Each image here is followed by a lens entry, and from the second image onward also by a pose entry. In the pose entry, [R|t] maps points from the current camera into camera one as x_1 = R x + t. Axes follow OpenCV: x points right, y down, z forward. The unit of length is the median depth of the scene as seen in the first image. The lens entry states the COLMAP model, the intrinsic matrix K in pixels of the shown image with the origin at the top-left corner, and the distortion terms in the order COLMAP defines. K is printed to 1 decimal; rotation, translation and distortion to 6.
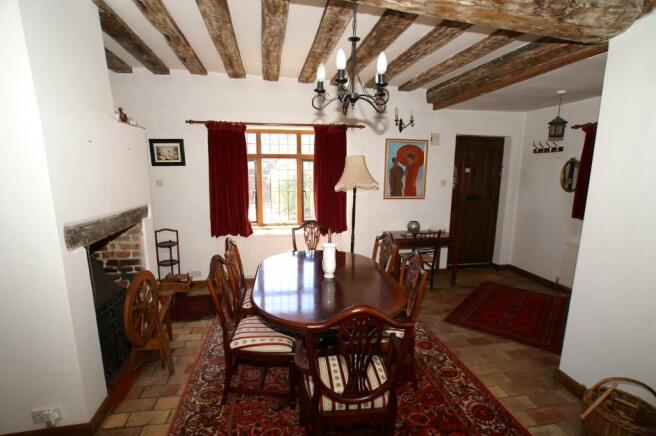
lens RADIAL K [[312.1, 0, 326.3], [0, 312.1, 228.7], [0, 0, 1]] dist [-0.074119, 0.033456]
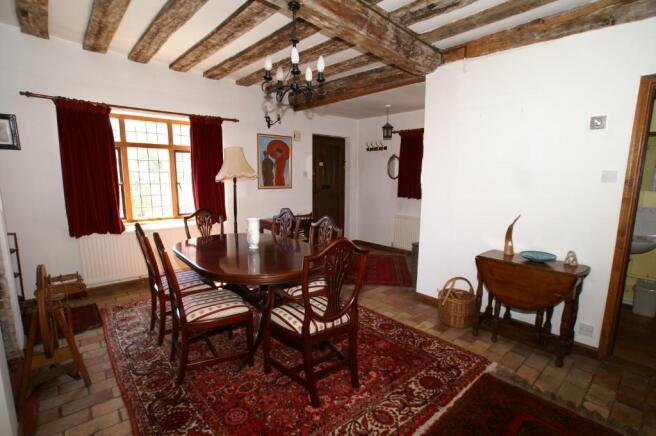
lens RADIAL K [[312.1, 0, 326.3], [0, 312.1, 228.7], [0, 0, 1]] dist [-0.074119, 0.033456]
pose [[0.853097, -0.085649, 0.514675, -0.200093], [0.093525, 0.995560, 0.010654, 0.058002], [-0.513302, 0.039046, 0.857319, -0.046744]]
